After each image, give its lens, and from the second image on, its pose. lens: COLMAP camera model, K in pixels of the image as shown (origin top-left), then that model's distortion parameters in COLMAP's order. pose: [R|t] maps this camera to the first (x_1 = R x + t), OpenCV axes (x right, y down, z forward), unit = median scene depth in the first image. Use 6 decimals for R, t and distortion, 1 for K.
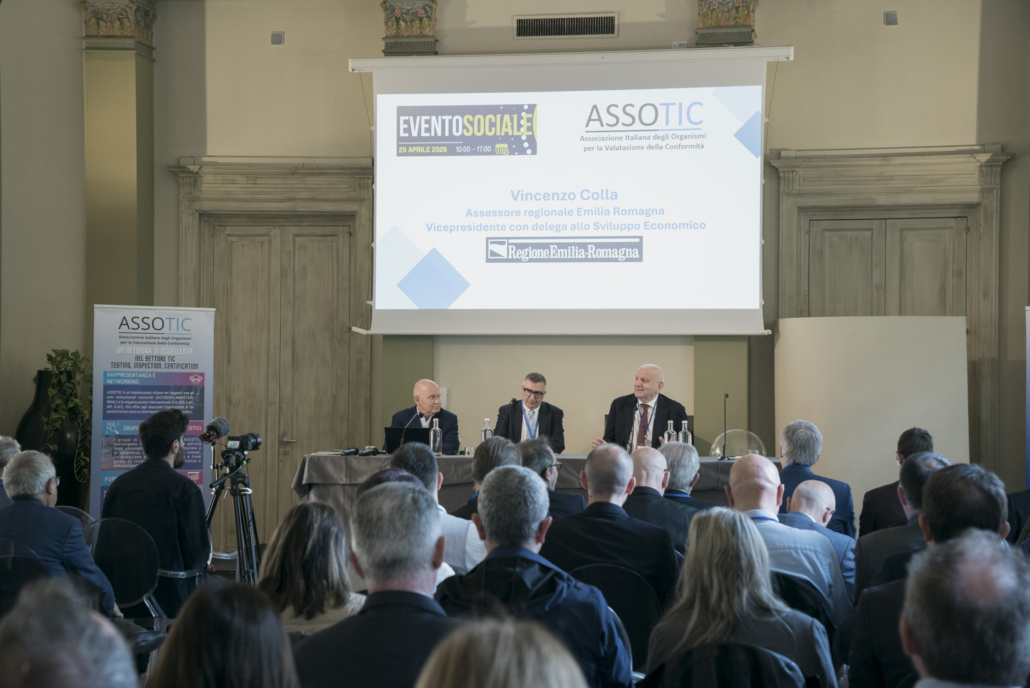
lens RADIAL K [[2053.7, 0, 512.8], [0, 2053.7, 341.8], [0, 0, 1]] dist [0.609064, 0.000000]
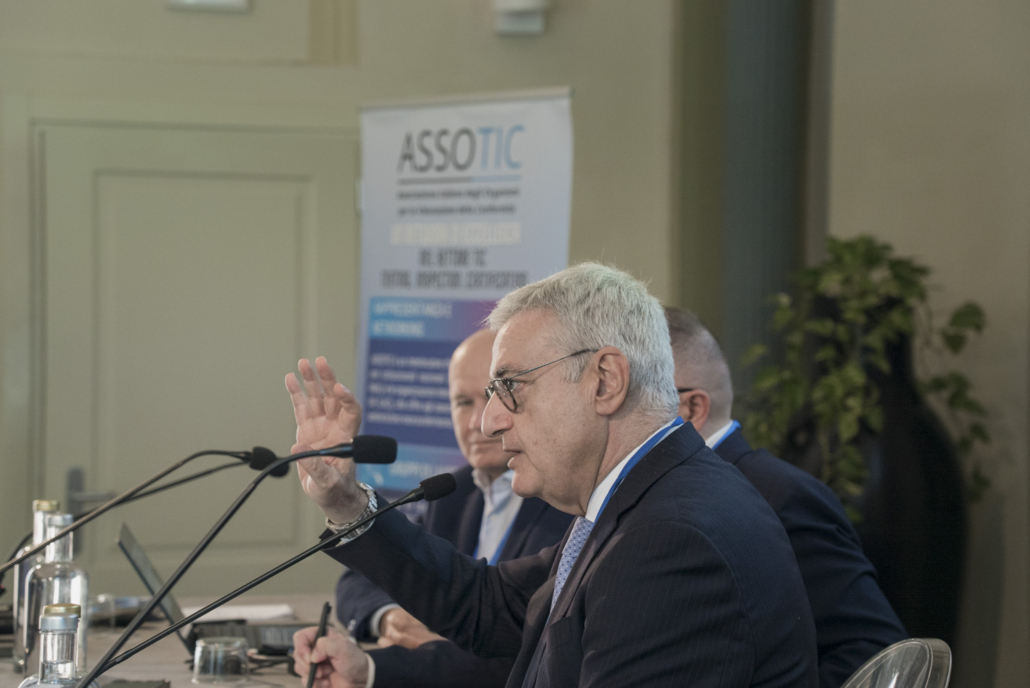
lens RADIAL K [[2950.8, 0, 517.5], [0, 2950.8, 345.6], [0, 0, 1]] dist [1.146319, 0.000000]
pose [[0.274045, 0.007587, -0.961687, 0.252950], [0.015766, 0.999799, 0.012381, 0.014941], [0.961587, -0.018554, 0.273871, 0.820872]]
